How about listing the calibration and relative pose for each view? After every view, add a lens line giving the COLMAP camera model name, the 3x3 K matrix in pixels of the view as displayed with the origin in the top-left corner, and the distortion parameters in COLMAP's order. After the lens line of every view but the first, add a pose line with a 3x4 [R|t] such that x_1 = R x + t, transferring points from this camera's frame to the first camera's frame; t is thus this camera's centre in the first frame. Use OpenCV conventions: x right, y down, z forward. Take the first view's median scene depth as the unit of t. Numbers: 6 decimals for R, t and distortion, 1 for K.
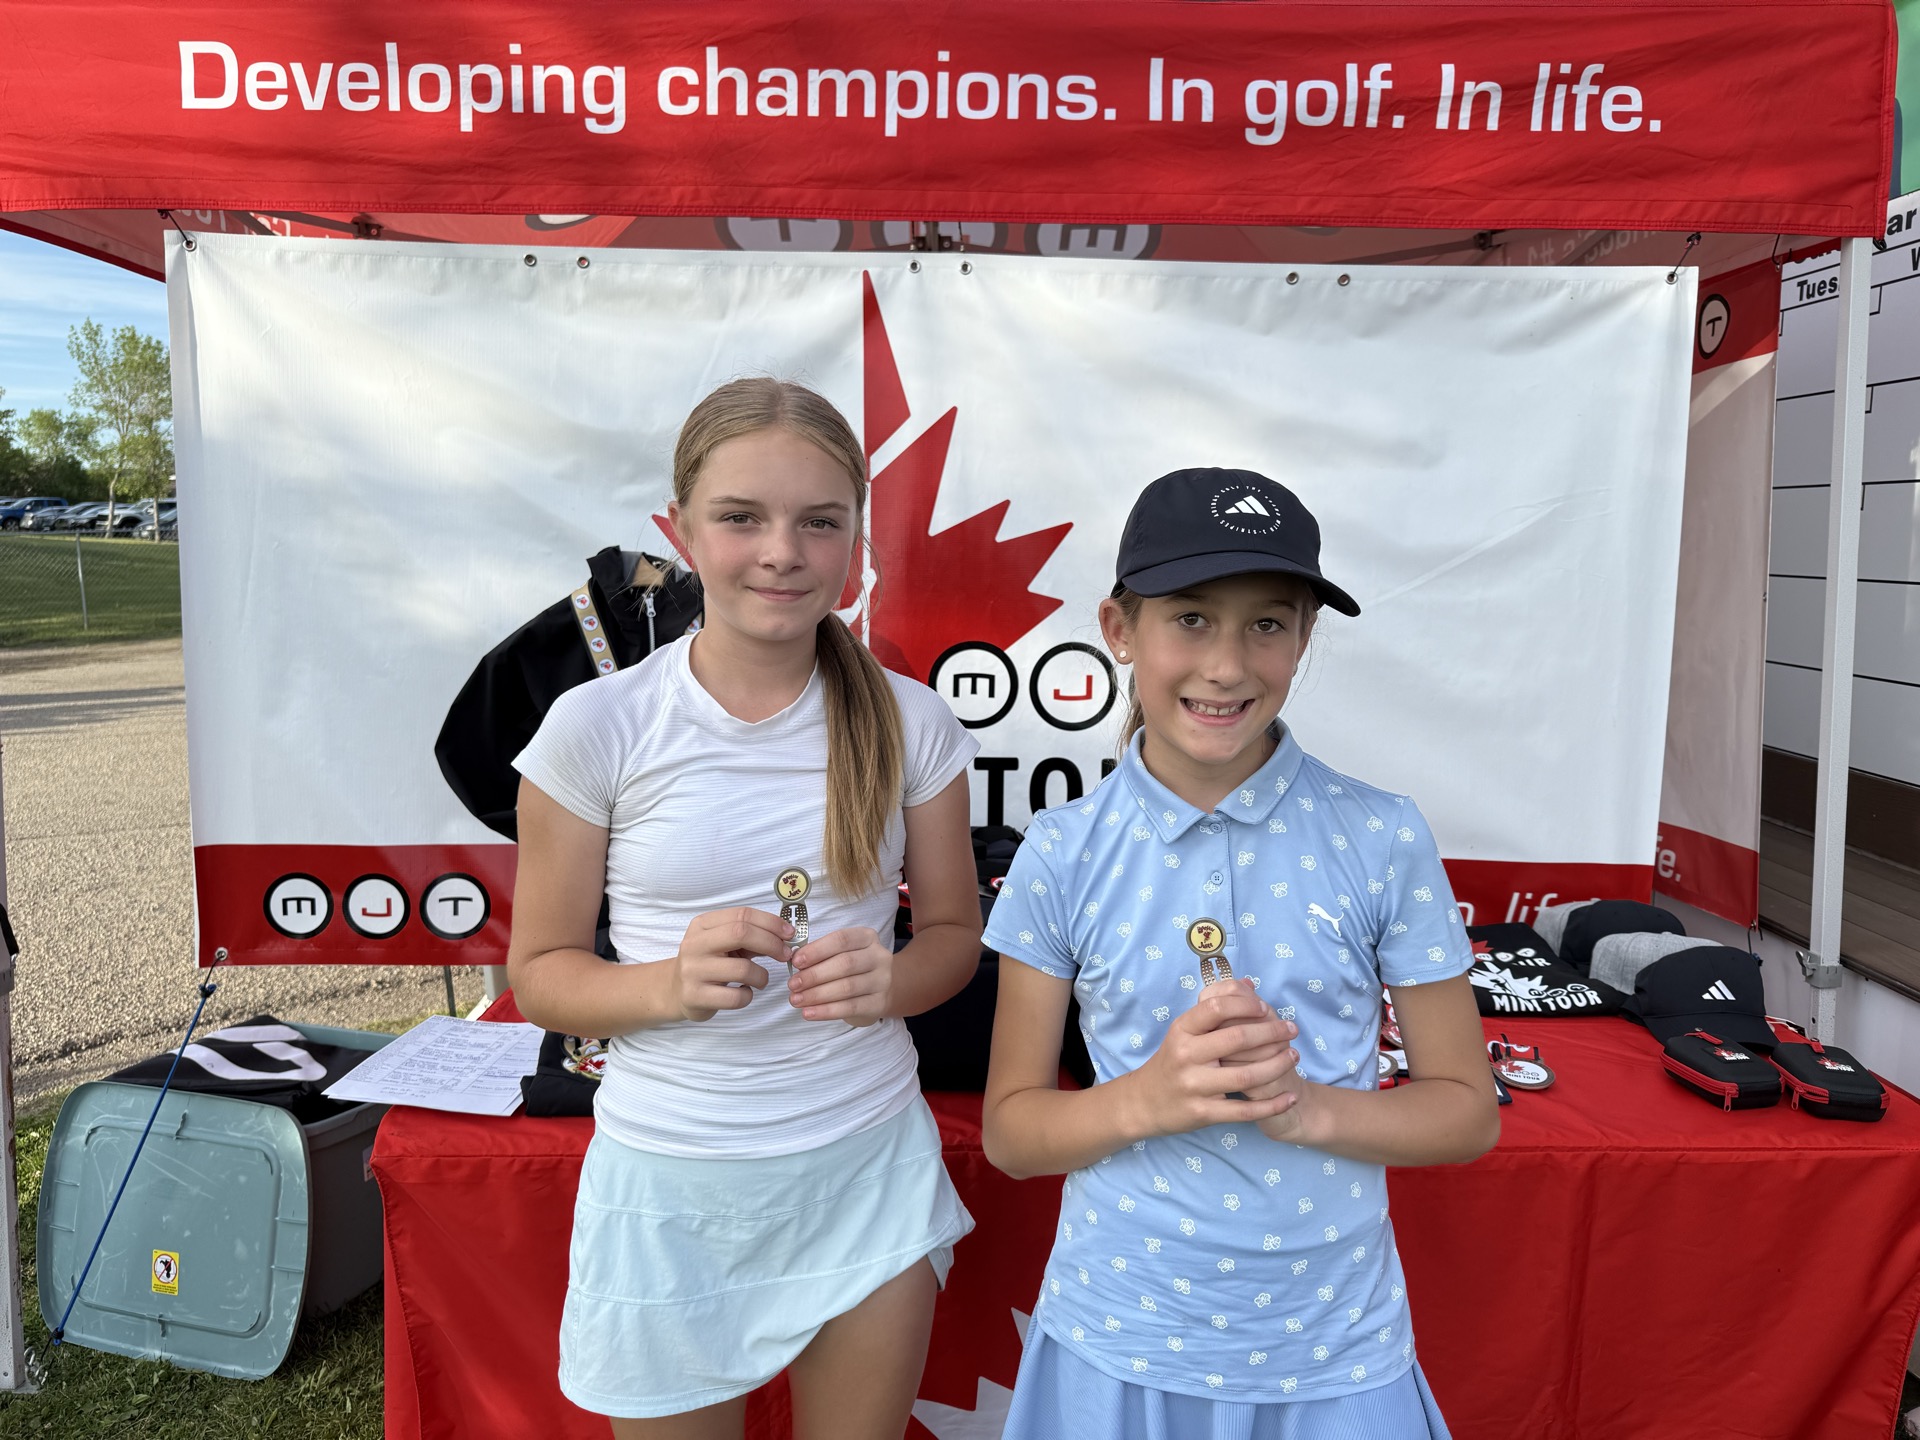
lens RADIAL K [[1328.9, 0, 962.2], [0, 1328.9, 722.5], [0, 0, 1]] dist [0.003440, -0.015294]
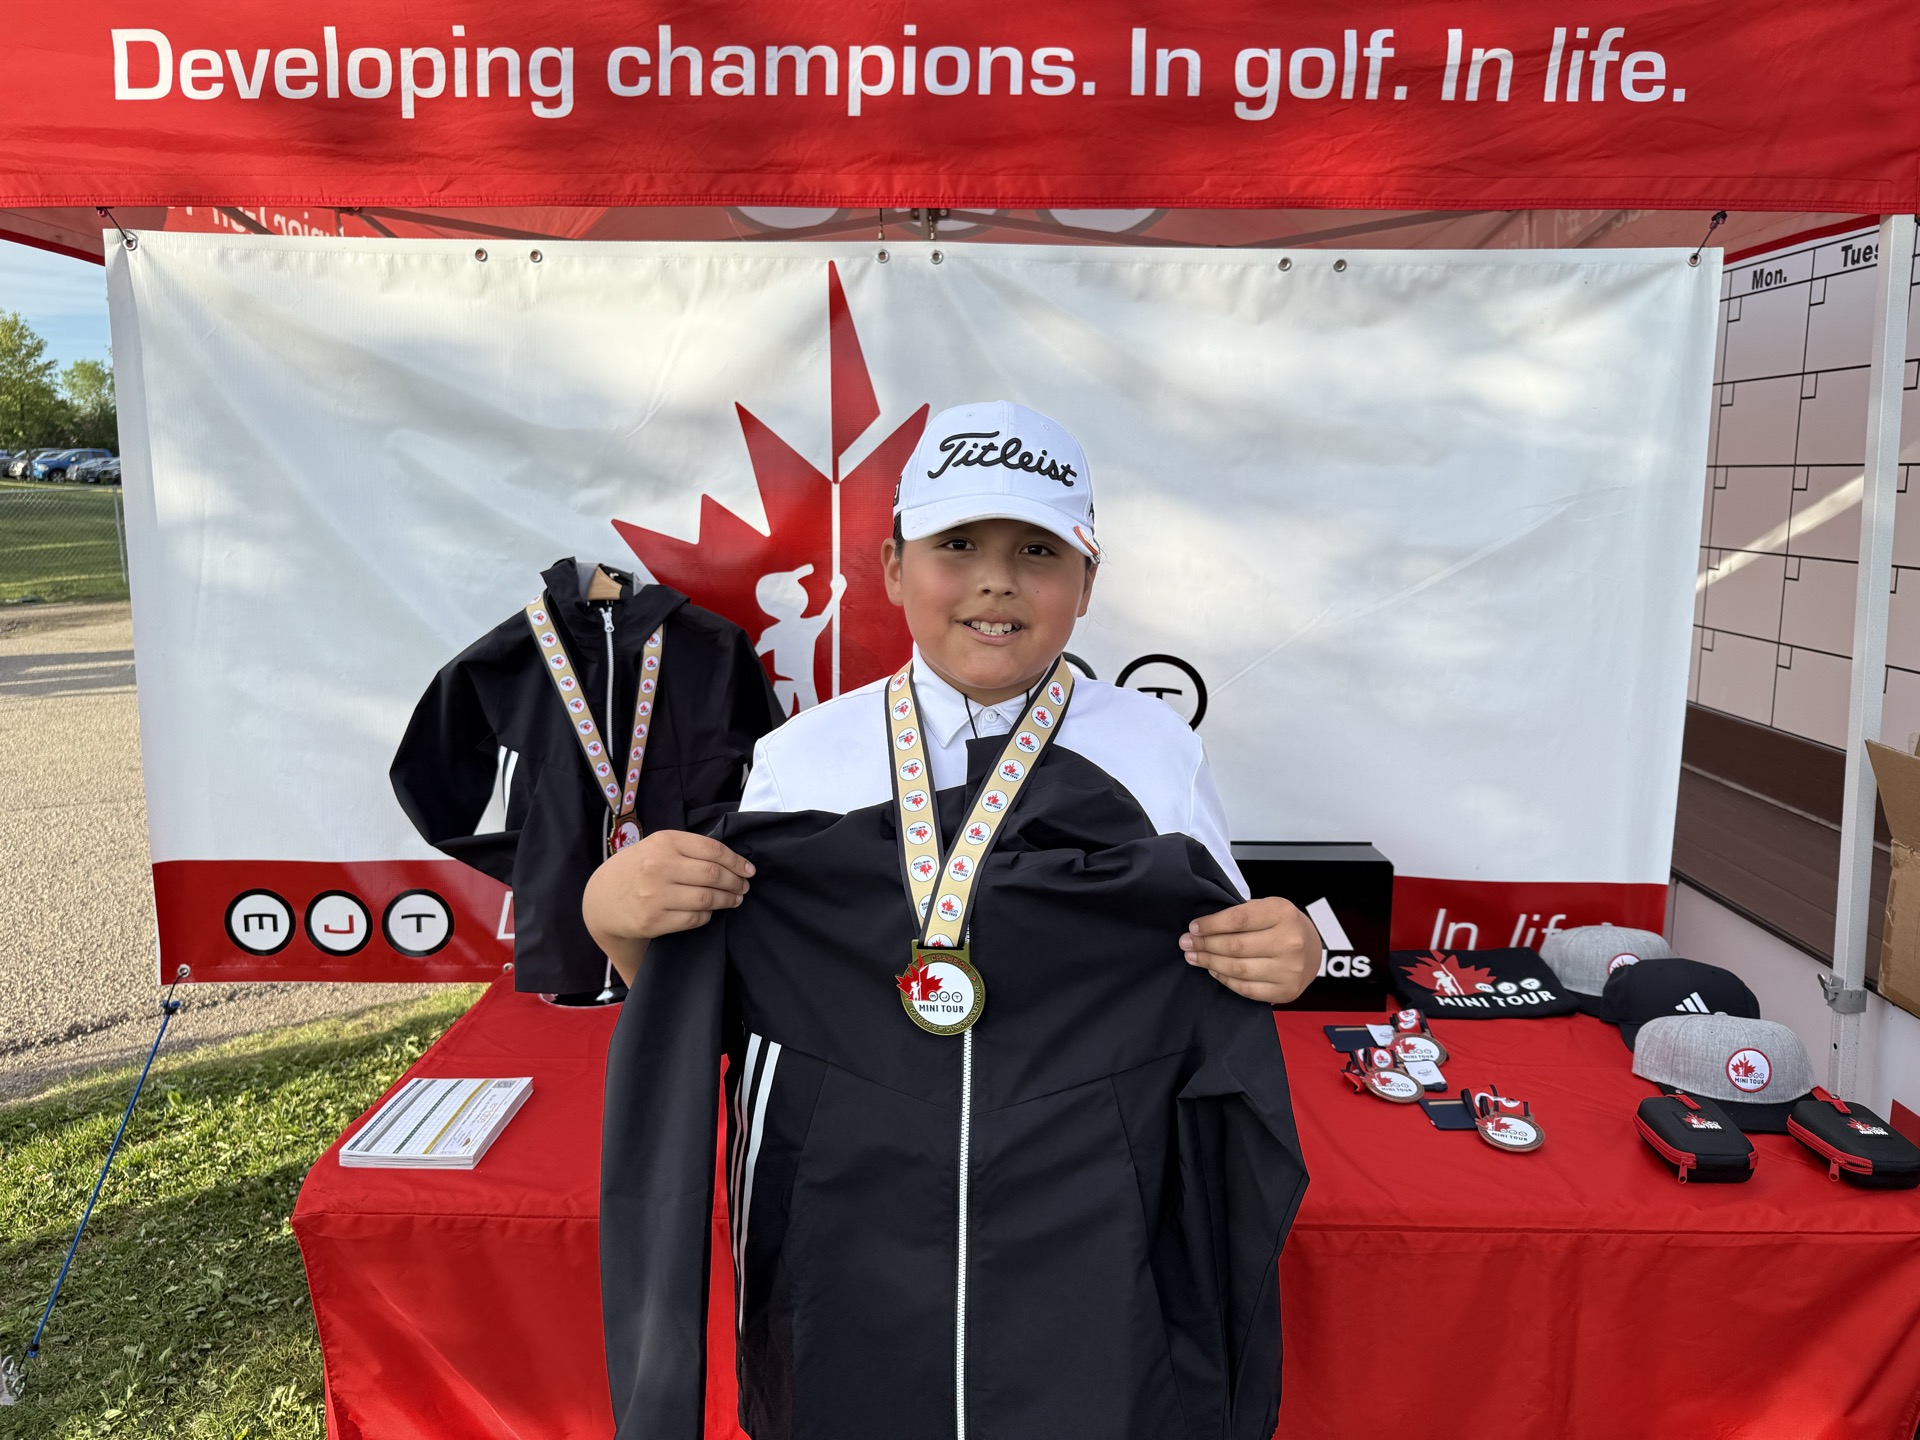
lens RADIAL K [[1330.6, 0, 960.0], [0, 1330.6, 720.0], [0, 0, 1]] dist [0.007301, -0.027905]
pose [[0.999566, -0.000339, -0.029468, 0.048036], [0.001486, 0.999241, 0.038929, -0.051022], [0.029432, -0.038956, 0.998807, 0.045312]]
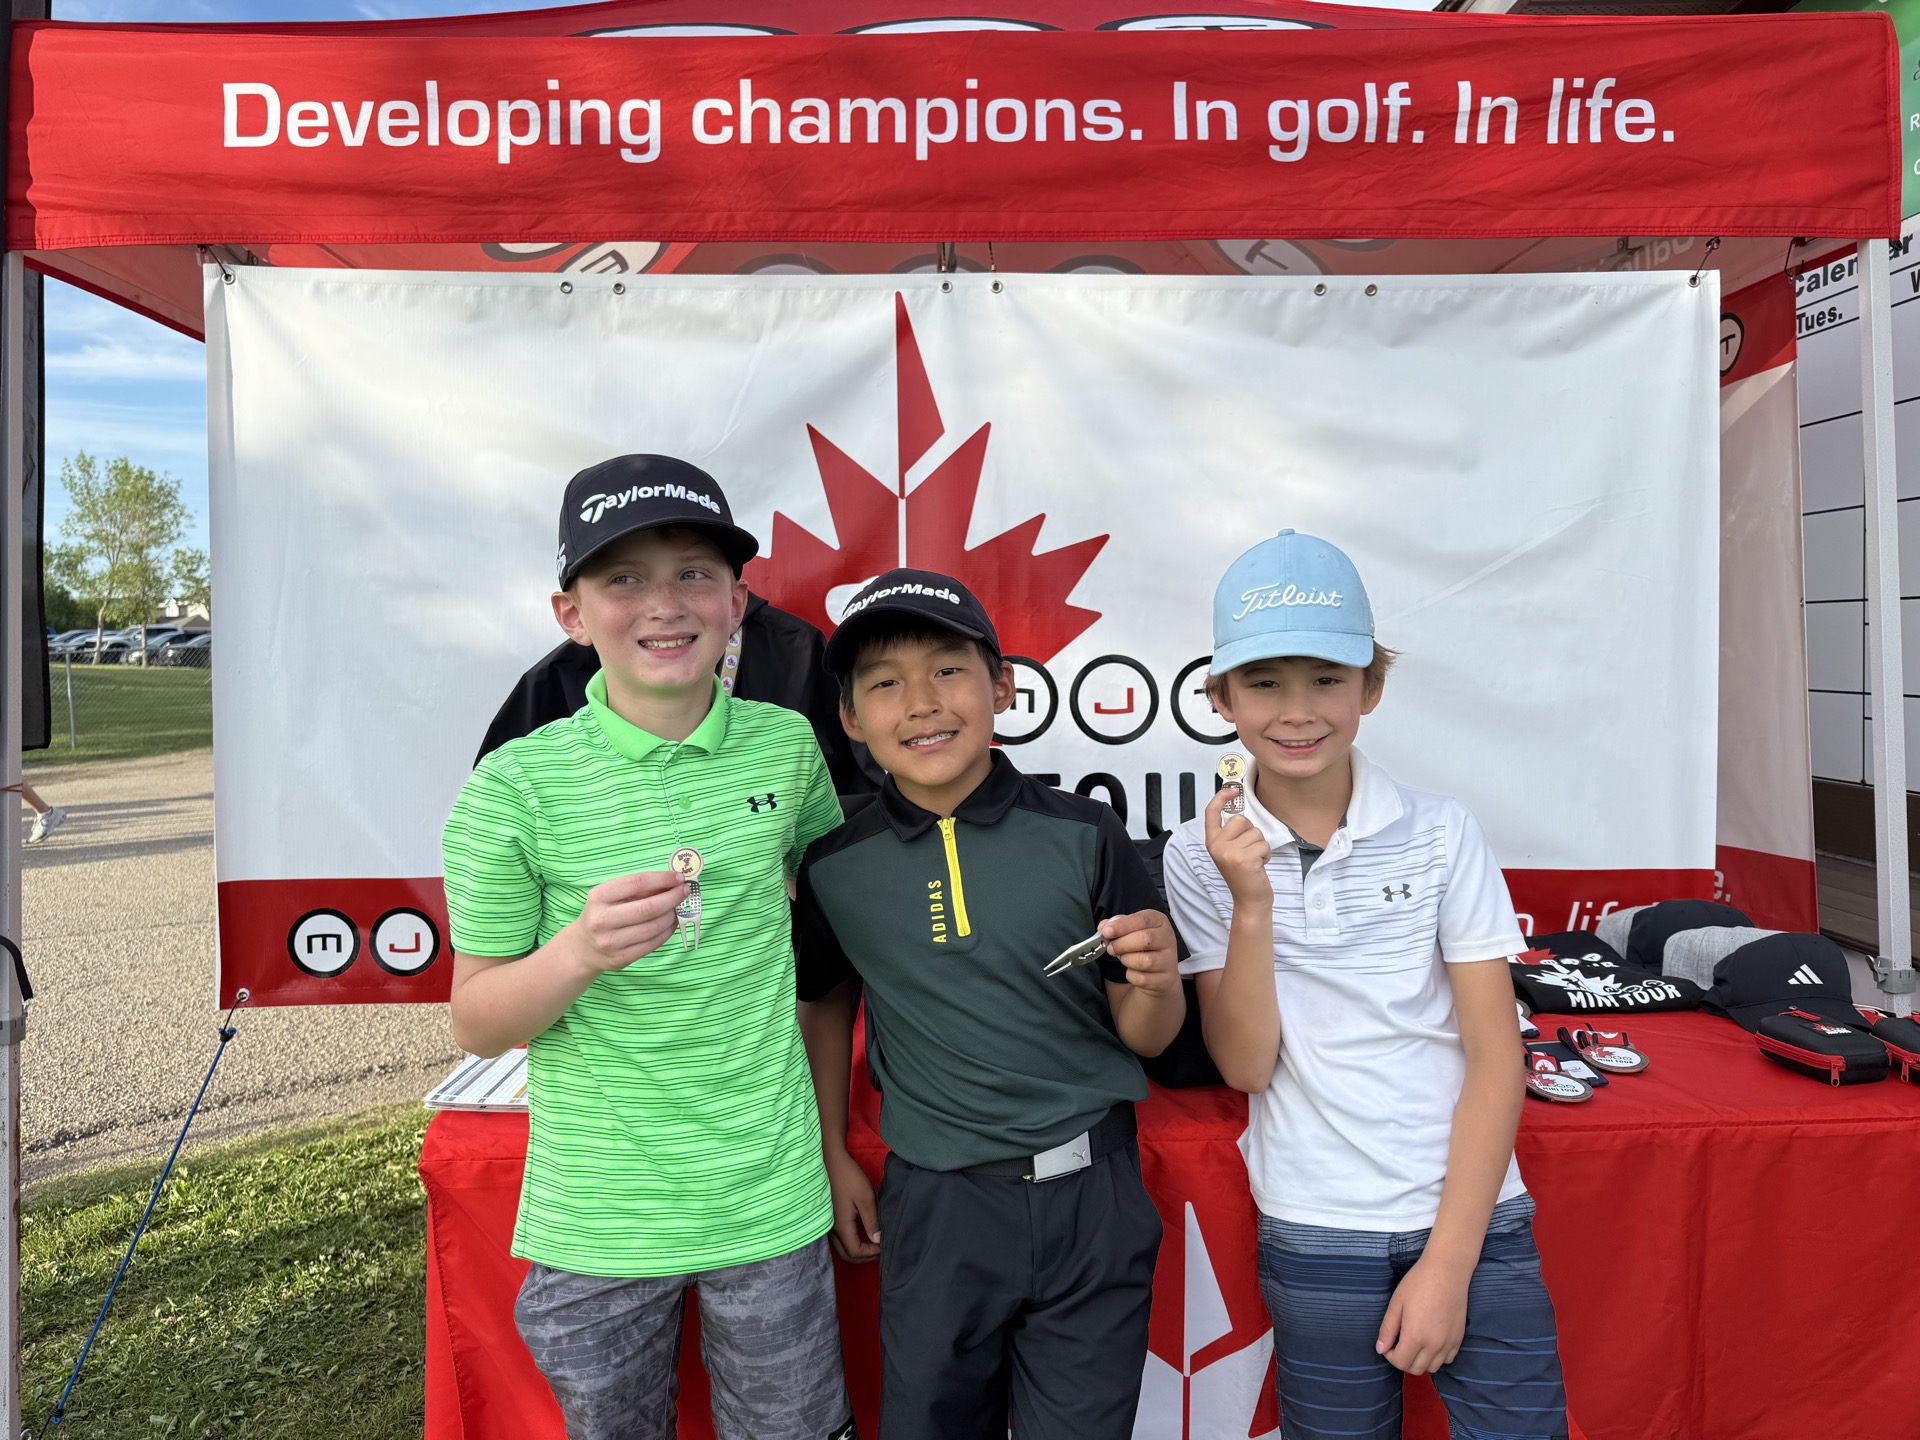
lens RADIAL K [[1332.7, 0, 953.7], [0, 1332.7, 719.5], [0, 0, 1]] dist [0.000927, -0.013805]
pose [[0.999733, -0.022574, 0.004991, -0.043527], [0.022915, 0.996155, -0.084555, 0.071910], [-0.003063, 0.084646, 0.996406, 0.019286]]
